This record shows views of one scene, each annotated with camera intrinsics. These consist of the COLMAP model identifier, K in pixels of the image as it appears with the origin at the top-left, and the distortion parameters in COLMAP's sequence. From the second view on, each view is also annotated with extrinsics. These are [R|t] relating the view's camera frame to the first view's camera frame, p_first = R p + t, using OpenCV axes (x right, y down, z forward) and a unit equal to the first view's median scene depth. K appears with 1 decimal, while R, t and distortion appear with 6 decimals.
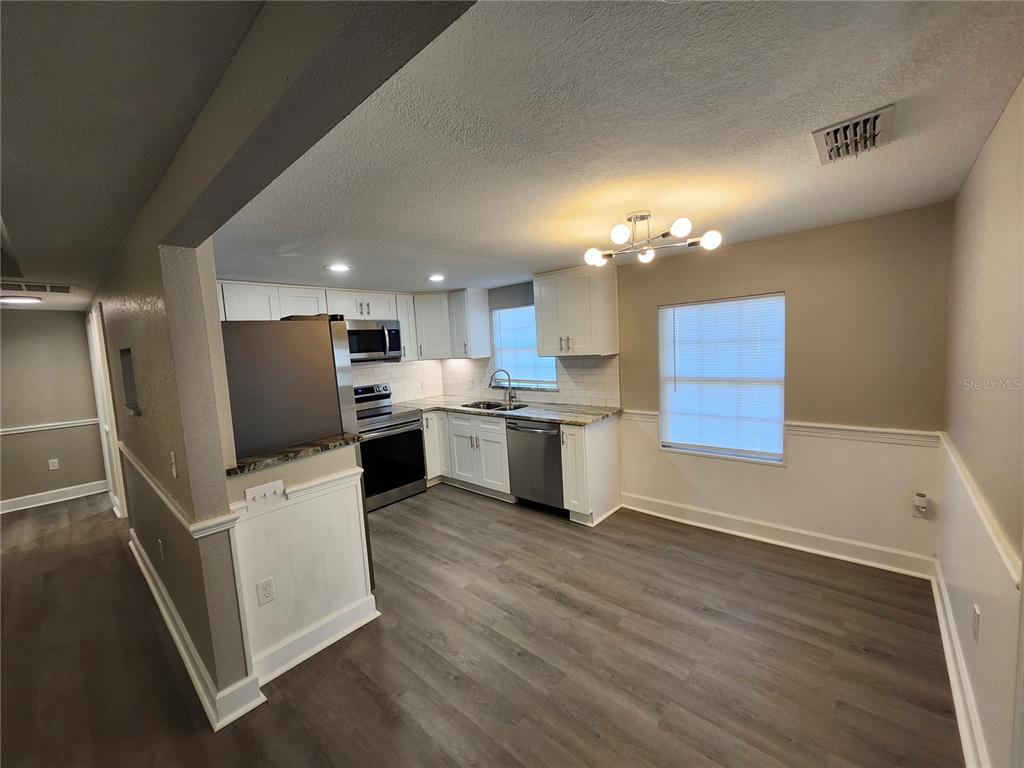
lens RADIAL K [[405.6, 0, 503.9], [0, 405.6, 381.8], [0, 0, 1]] dist [0.003408, -0.000658]
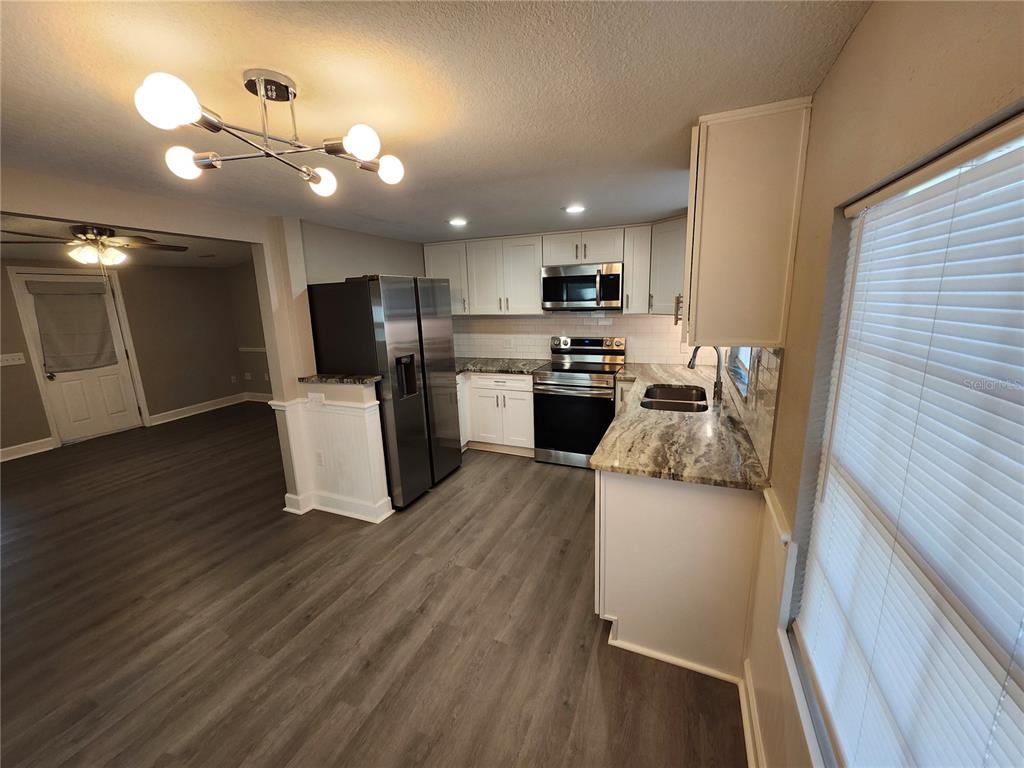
lens RADIAL K [[405.6, 0, 508.0], [0, 405.6, 384.7], [0, 0, 1]] dist [0.003408, -0.000658]
pose [[0.319525, 0.244572, -0.915472, 0.658877], [-0.076651, 0.969623, 0.232285, -0.121518], [0.944473, -0.004049, 0.328565, 0.746261]]
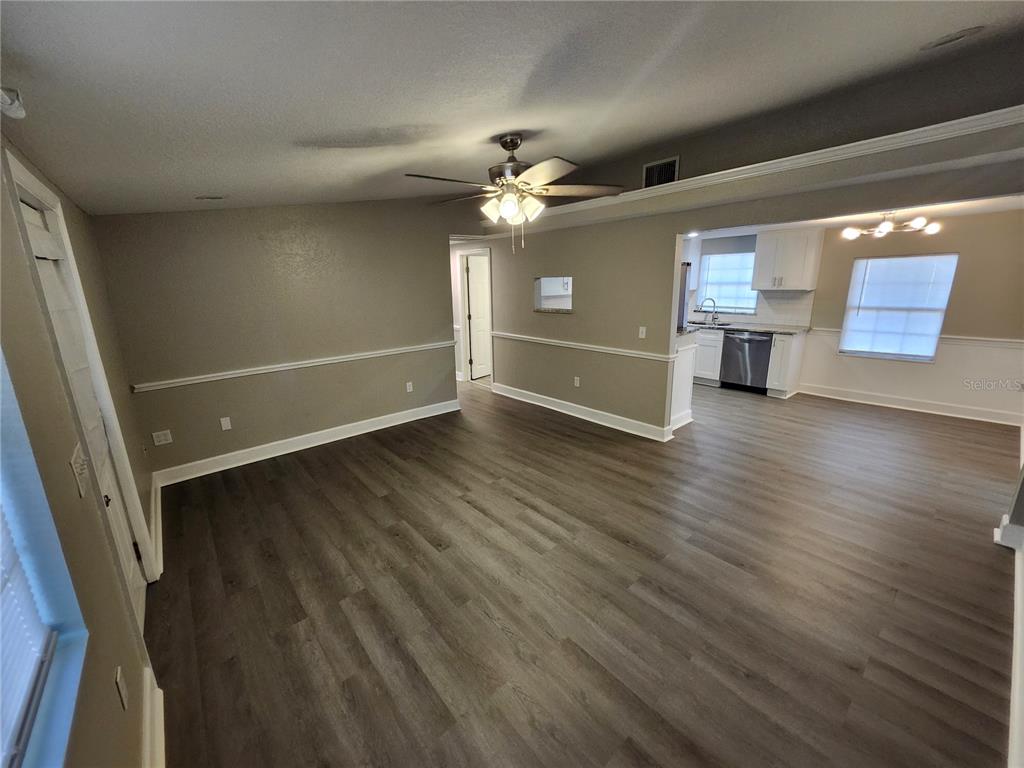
lens RADIAL K [[405.6, 0, 506.4], [0, 405.6, 384.5], [0, 0, 1]] dist [0.003408, -0.000658]
pose [[0.989934, 0.063597, -0.126433, -0.741220], [-0.041825, 0.984909, 0.167942, 0.083362], [0.135206, -0.160963, 0.977655, -0.785995]]
